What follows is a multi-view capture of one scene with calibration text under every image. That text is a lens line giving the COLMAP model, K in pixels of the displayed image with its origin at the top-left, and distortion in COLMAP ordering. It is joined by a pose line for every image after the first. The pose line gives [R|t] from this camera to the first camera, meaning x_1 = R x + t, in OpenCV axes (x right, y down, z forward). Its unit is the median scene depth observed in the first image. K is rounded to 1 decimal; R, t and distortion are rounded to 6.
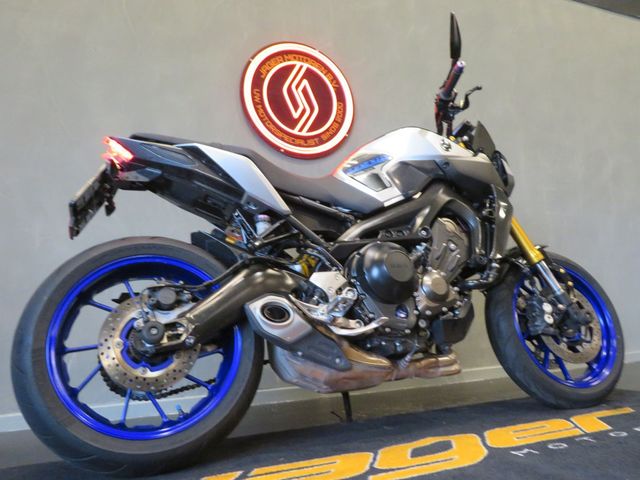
lens RADIAL K [[511.4, 0, 324.0], [0, 511.4, 240.9], [0, 0, 1]] dist [0.007718, 0.001893]
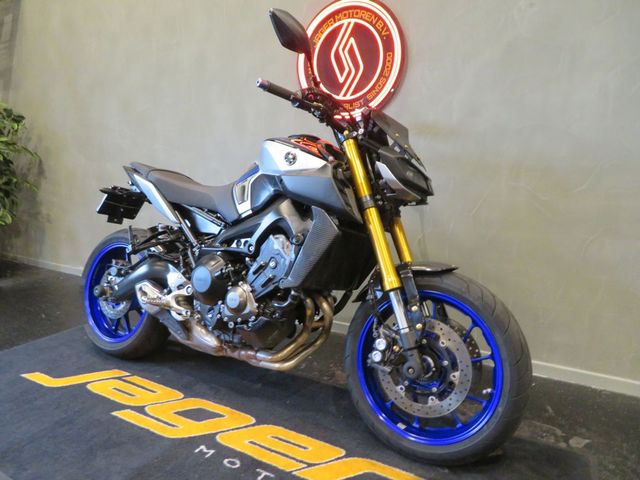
lens RADIAL K [[458.6, 0, 324.6], [0, 458.6, 243.8], [0, 0, 1]] dist [-0.012837, 0.013338]
pose [[0.583351, 0.189301, -0.789852, 1.050974], [0.086642, 0.952409, 0.292251, -0.297310], [0.807586, -0.238919, 0.539187, 0.579218]]
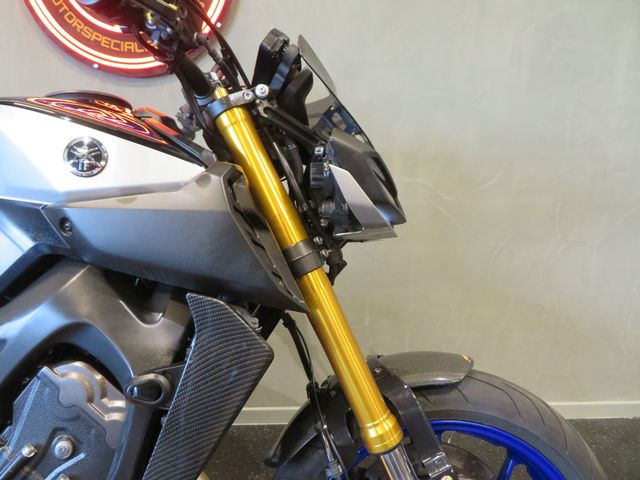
lens RADIAL K [[458.6, 0, 317.1], [0, 458.6, 241.7], [0, 0, 1]] dist [-0.012837, 0.013338]
pose [[0.925156, 0.135768, -0.354476, 0.529533], [0.004905, 0.929493, 0.368808, -0.261542], [0.379556, -0.342943, 0.859260, 0.821606]]
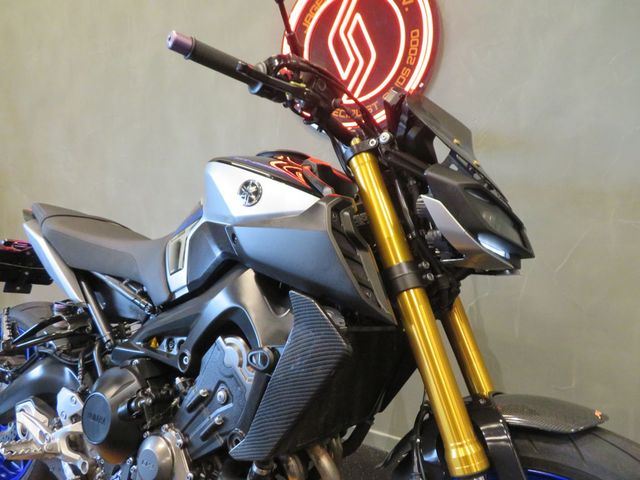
lens RADIAL K [[458.6, 0, 319.7], [0, 458.6, 241.2], [0, 0, 1]] dist [-0.012837, 0.013338]
pose [[0.565227, 0.119546, -0.816227, 0.690534], [0.118536, 0.967406, 0.223772, -0.247615], [0.816374, -0.223235, 0.532634, 0.853648]]
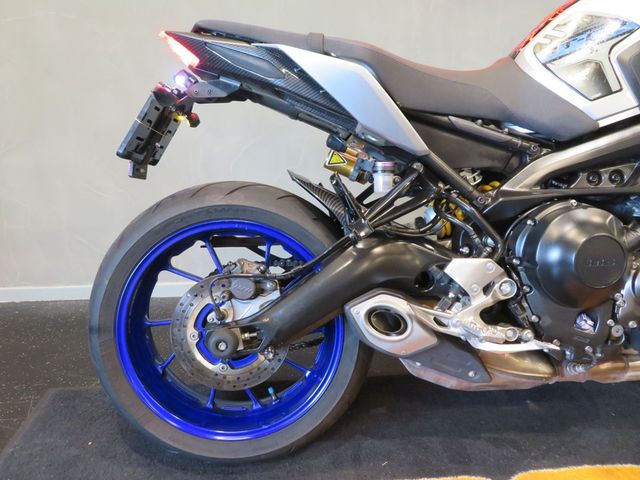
lens RADIAL K [[458.6, 0, 321.4], [0, 458.6, 240.6], [0, 0, 1]] dist [-0.012837, 0.013338]
pose [[0.936568, 0.143418, -0.319798, 0.006364], [0.024980, 0.882810, 0.469066, -0.207242], [0.349594, -0.447301, 0.823229, 0.395538]]
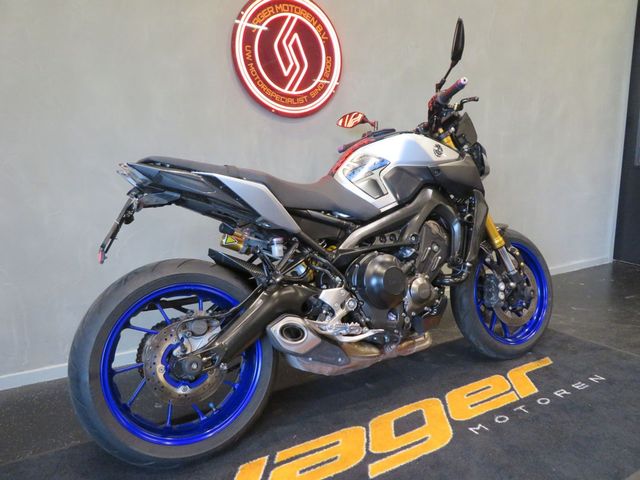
lens RADIAL K [[458.6, 0, 322.1], [0, 458.6, 240.9], [0, 0, 1]] dist [-0.012837, 0.013338]
pose [[0.994131, 0.012657, 0.107443, -0.113938], [-0.045060, 0.951331, 0.304858, -0.306154], [-0.098356, -0.307910, 0.946318, 0.051011]]
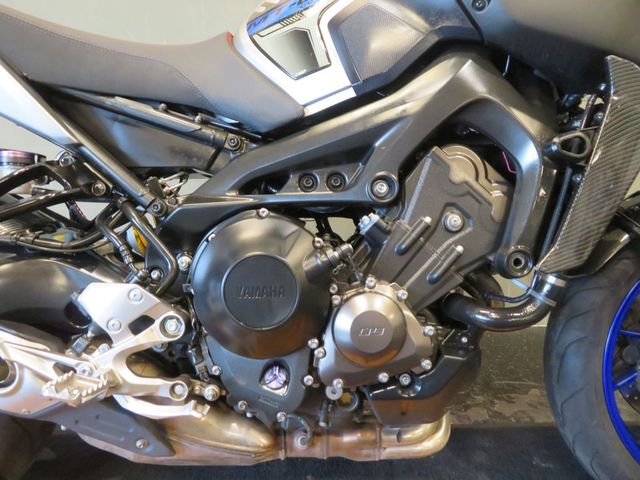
lens RADIAL K [[458.6, 0, 318.9], [0, 458.6, 241.0], [0, 0, 1]] dist [-0.012837, 0.013338]
pose [[0.925206, 0.144505, -0.350874, 0.281363], [0.007730, 0.917283, 0.398161, -0.125199], [0.379387, -0.371093, 0.847559, 0.624906]]
